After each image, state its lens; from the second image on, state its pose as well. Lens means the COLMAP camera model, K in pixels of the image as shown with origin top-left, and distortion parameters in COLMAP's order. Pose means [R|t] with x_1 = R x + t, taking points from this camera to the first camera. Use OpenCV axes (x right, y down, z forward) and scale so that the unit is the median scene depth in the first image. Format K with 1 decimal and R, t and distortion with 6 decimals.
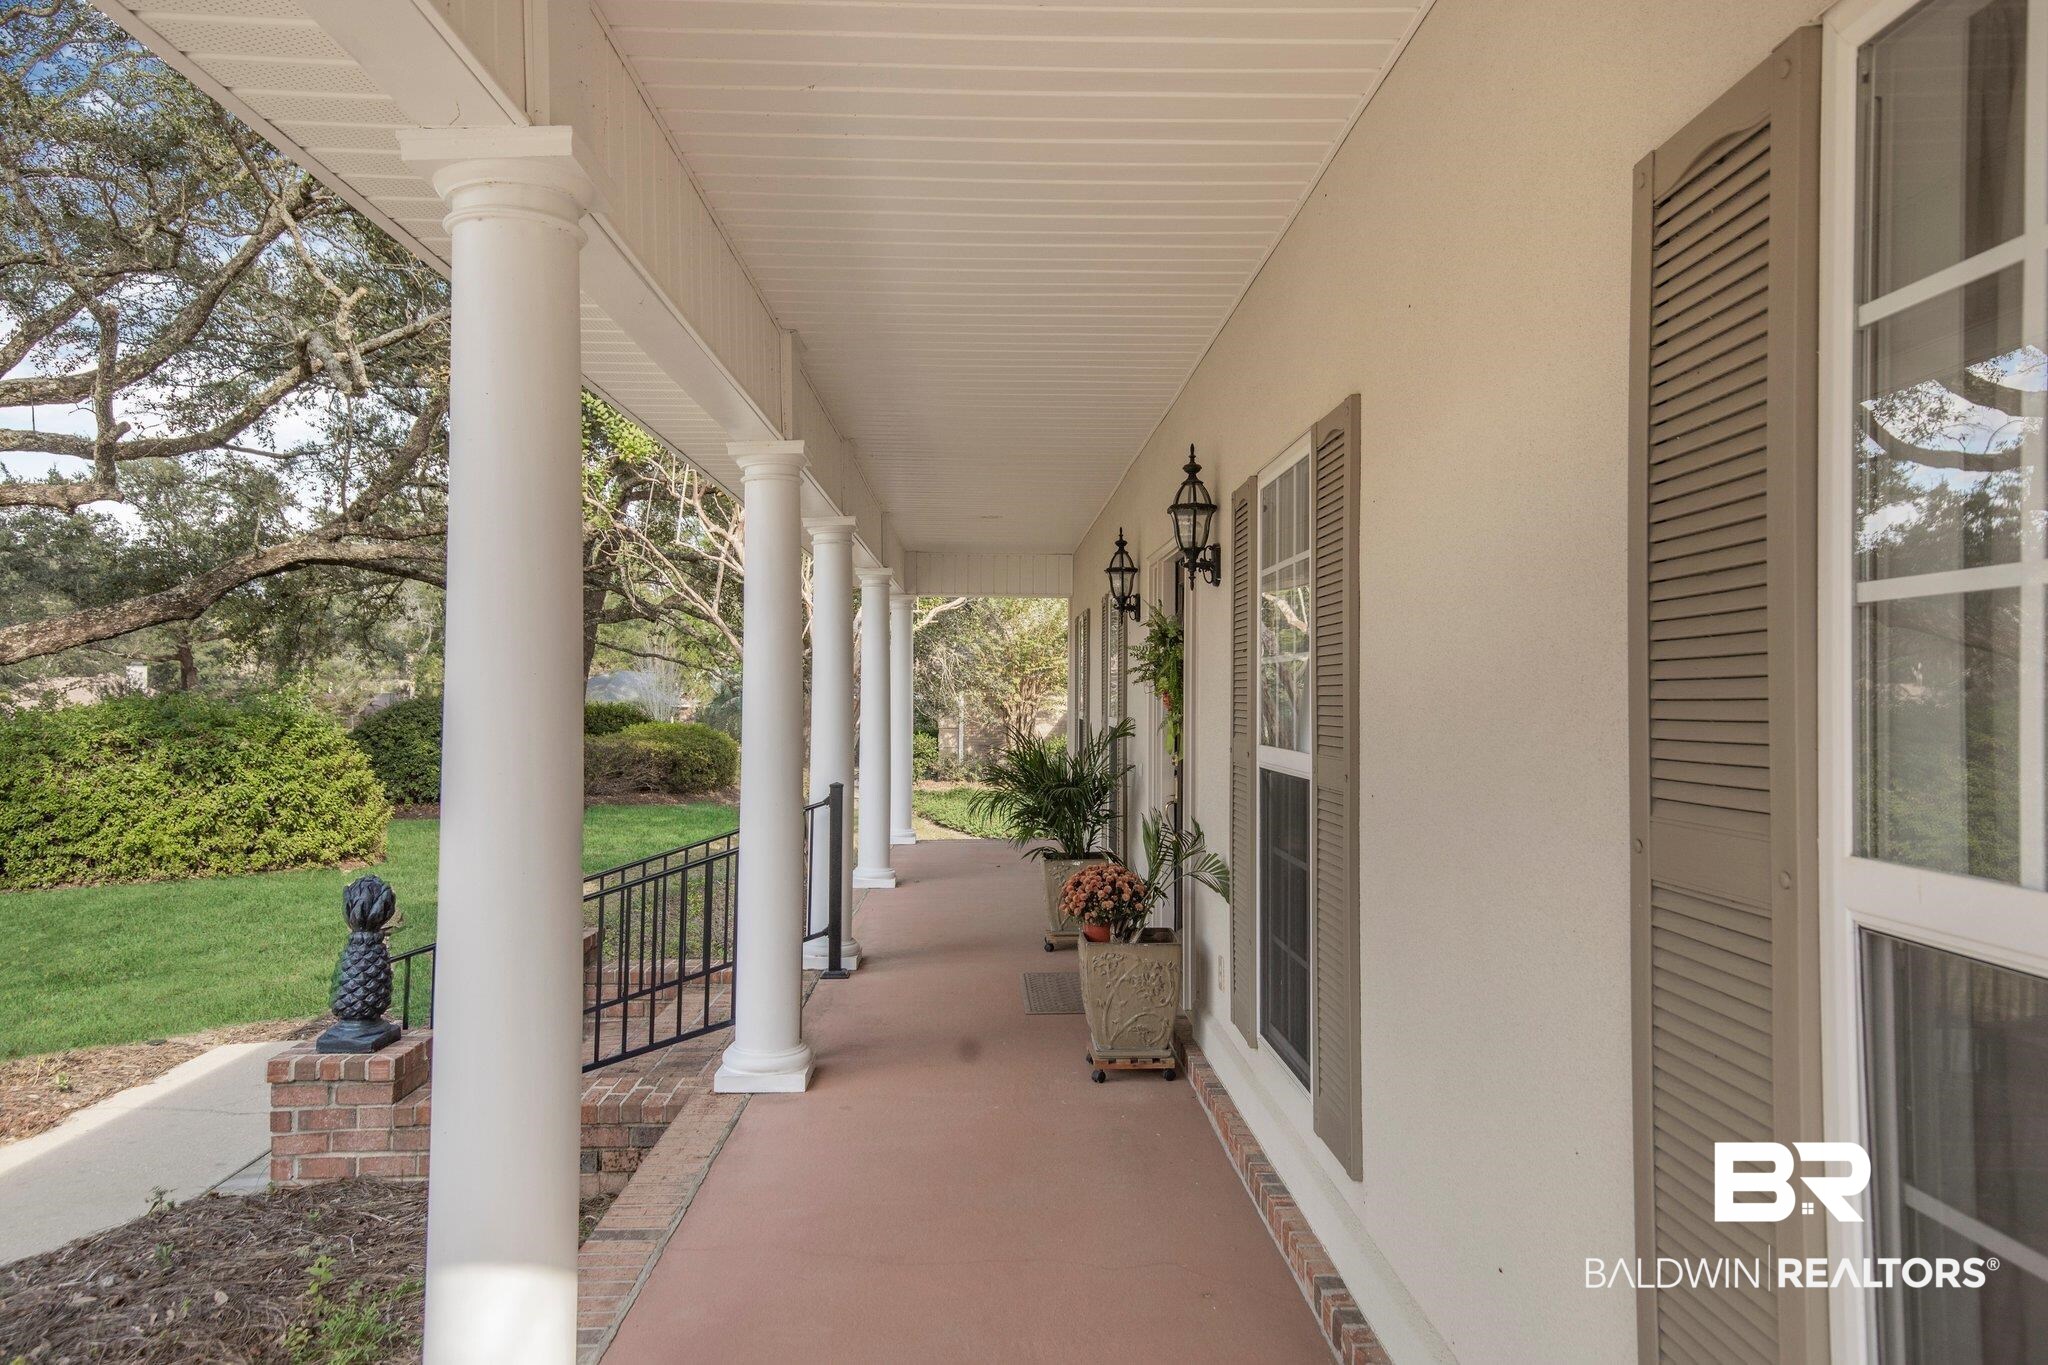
lens RADIAL K [[1346.3, 0, 1026.1], [0, 1346.3, 684.0], [0, 0, 1]] dist [0.046921, 0.011085]
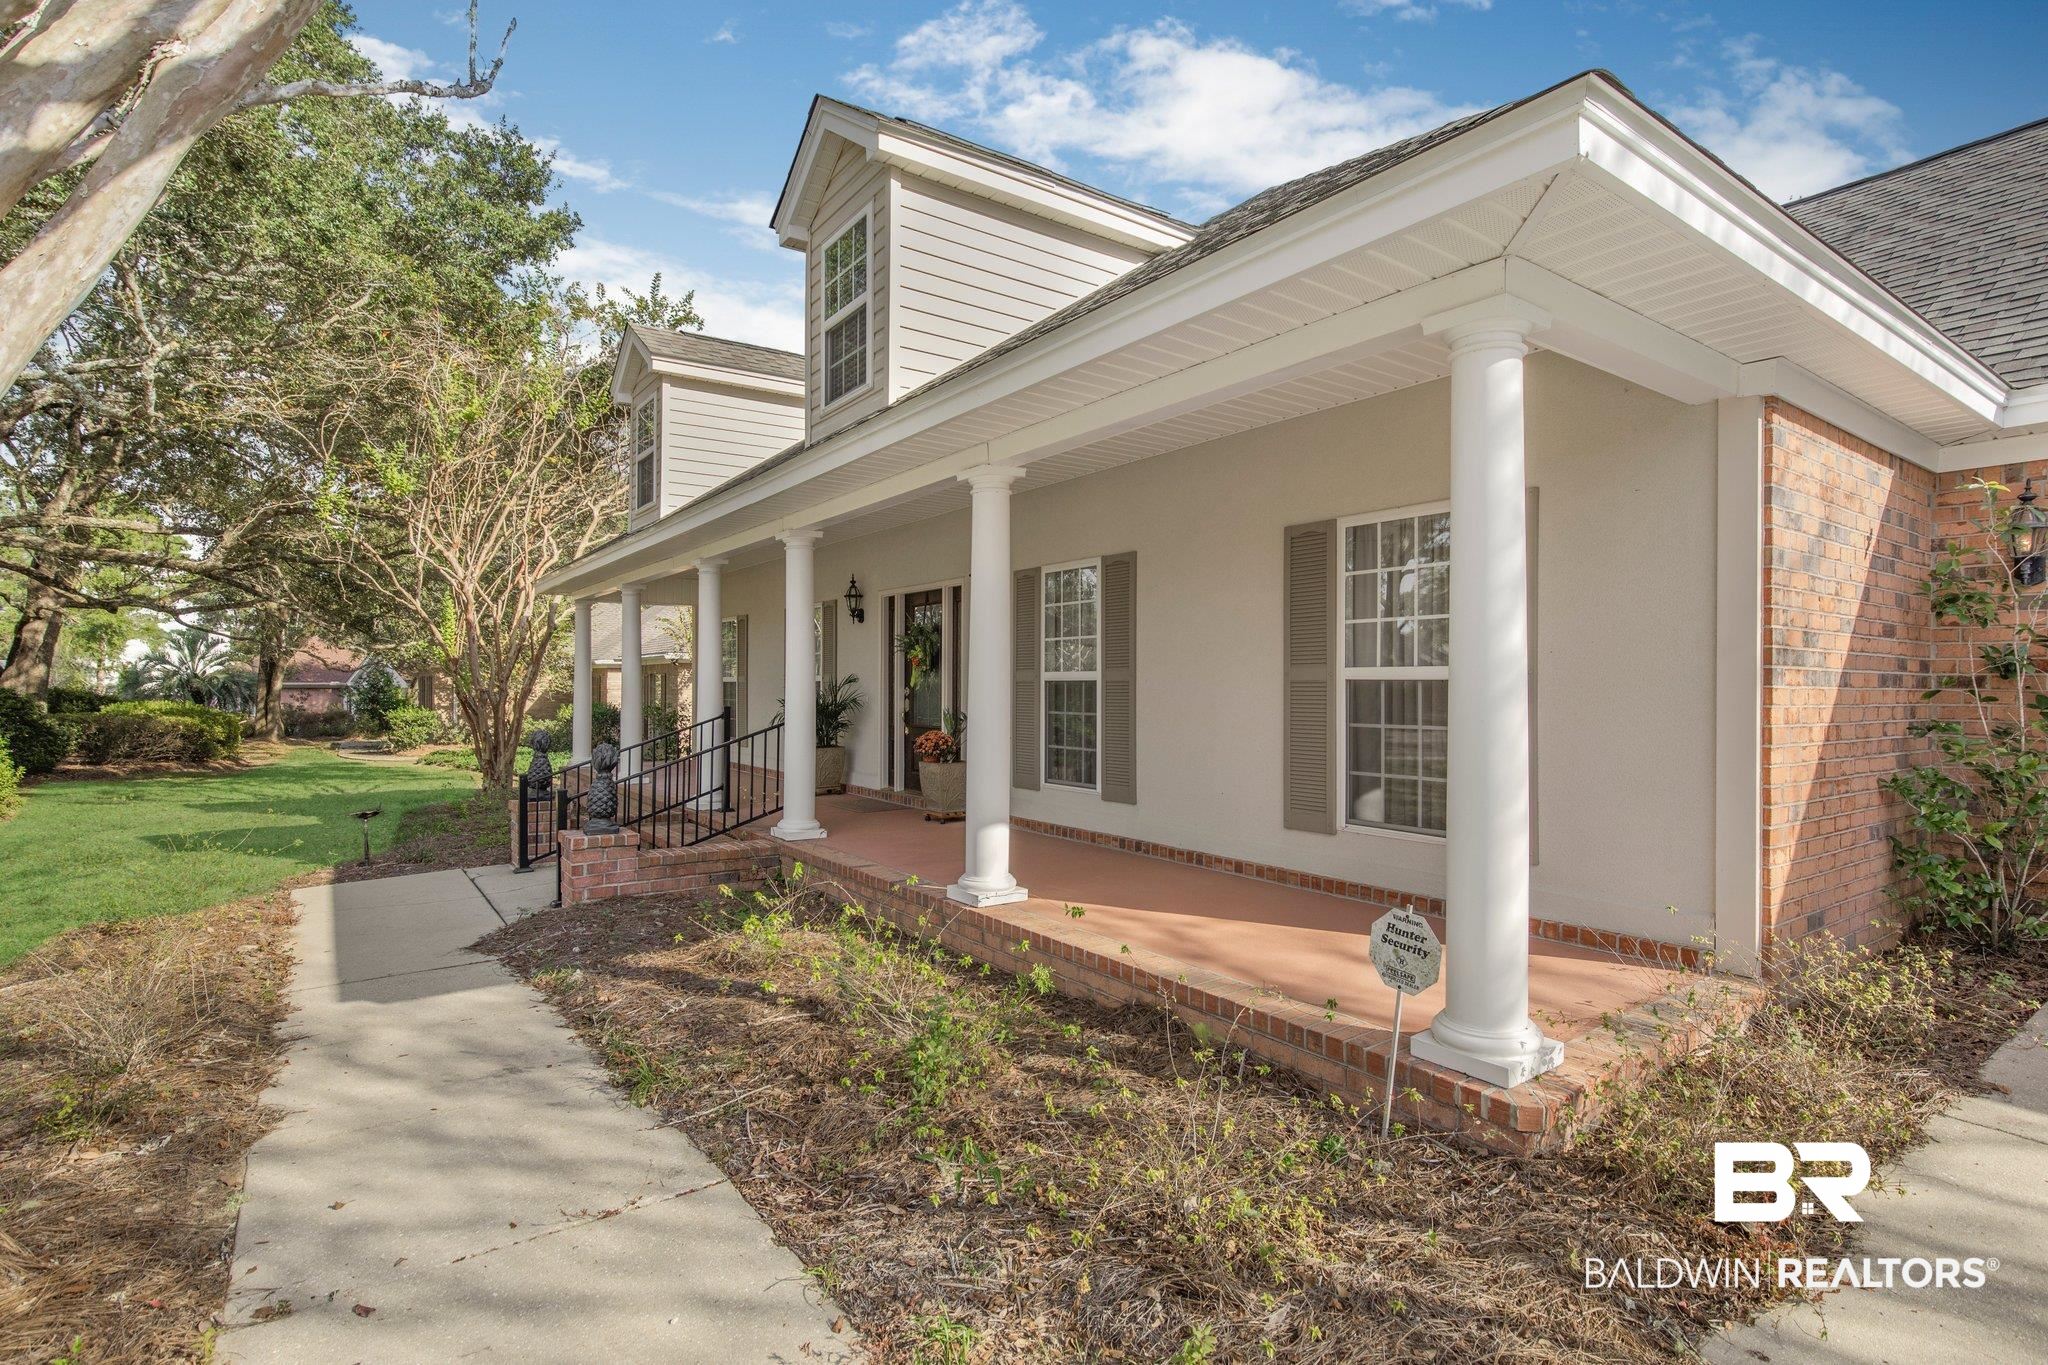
lens RADIAL K [[998.0, 0, 1027.0], [0, 998.0, 683.3], [0, 0, 1]] dist [-0.000295, -0.000005]
pose [[0.833807, 0.001988, 0.552052, -1.197537], [-0.005854, 0.999969, 0.005240, 0.075978], [-0.552025, -0.007600, 0.833793, -0.741615]]
